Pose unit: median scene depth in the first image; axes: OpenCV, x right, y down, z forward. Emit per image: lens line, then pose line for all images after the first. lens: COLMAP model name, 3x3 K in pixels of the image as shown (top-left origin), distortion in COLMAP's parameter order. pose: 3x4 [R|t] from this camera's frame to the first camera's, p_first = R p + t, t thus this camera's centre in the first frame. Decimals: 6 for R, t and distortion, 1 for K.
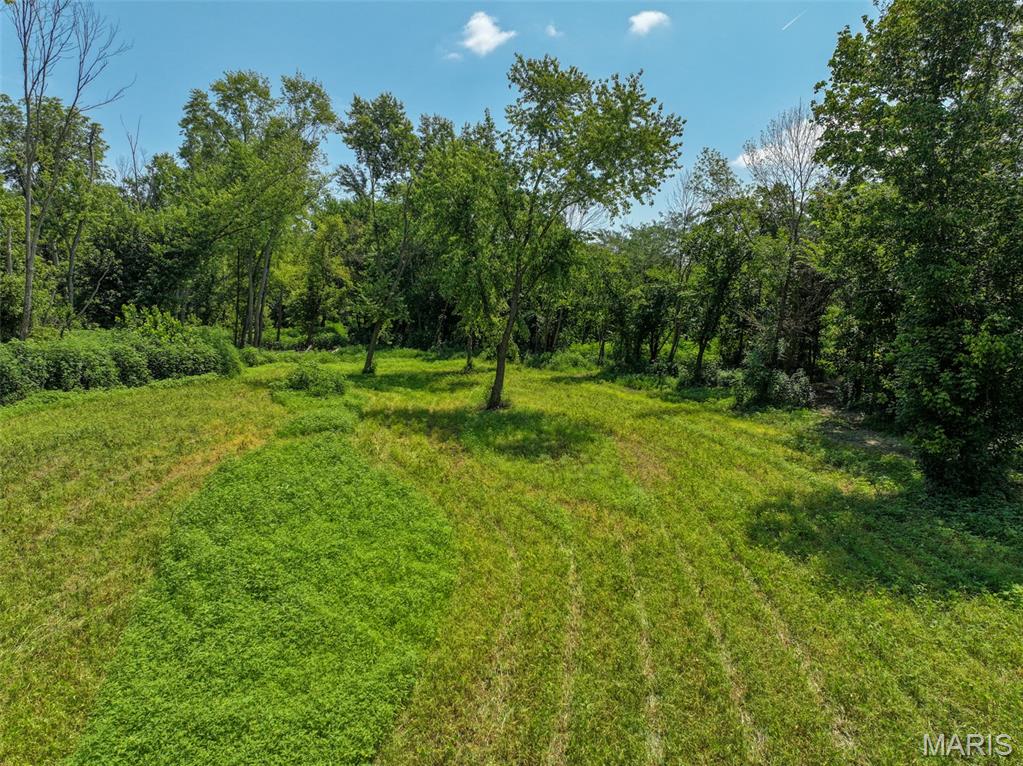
lens RADIAL K [[713.8, 0, 525.2], [0, 713.8, 386.2], [0, 0, 1]] dist [-0.011274, 0.029508]
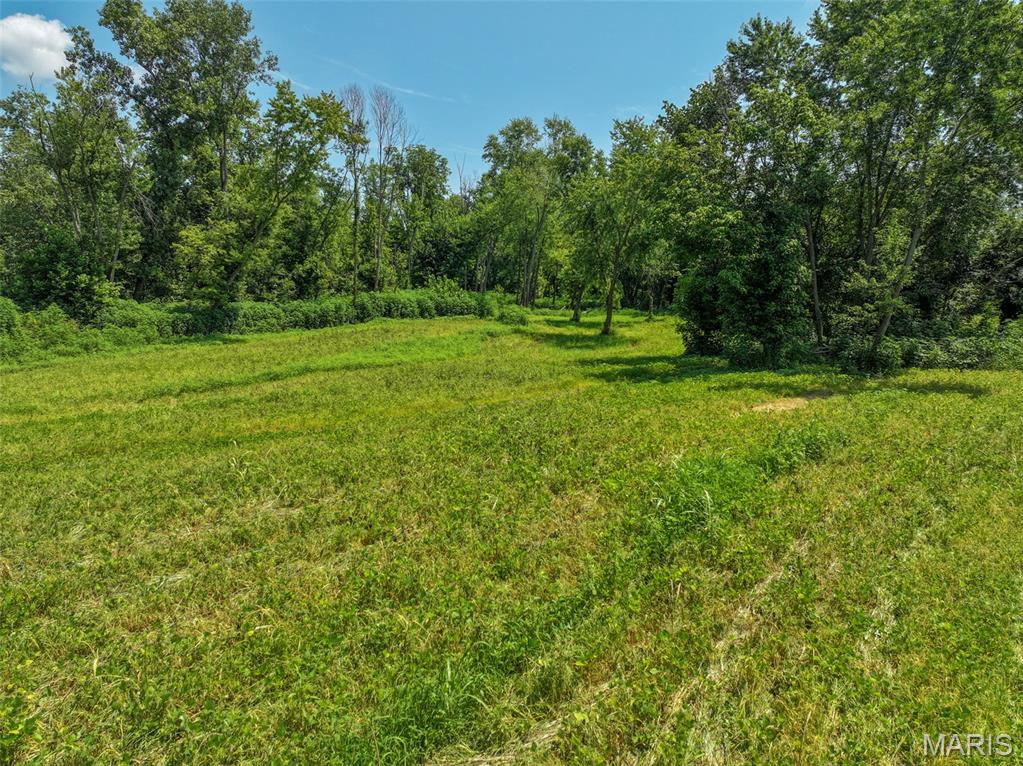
lens RADIAL K [[713.8, 0, 525.2], [0, 713.8, 386.2], [0, 0, 1]] dist [-0.011274, 0.029508]
pose [[0.885172, 0.061264, -0.461213, 0.422707], [-0.049002, 0.998055, 0.038529, 0.071379], [0.462676, -0.011505, 0.886453, -0.401383]]
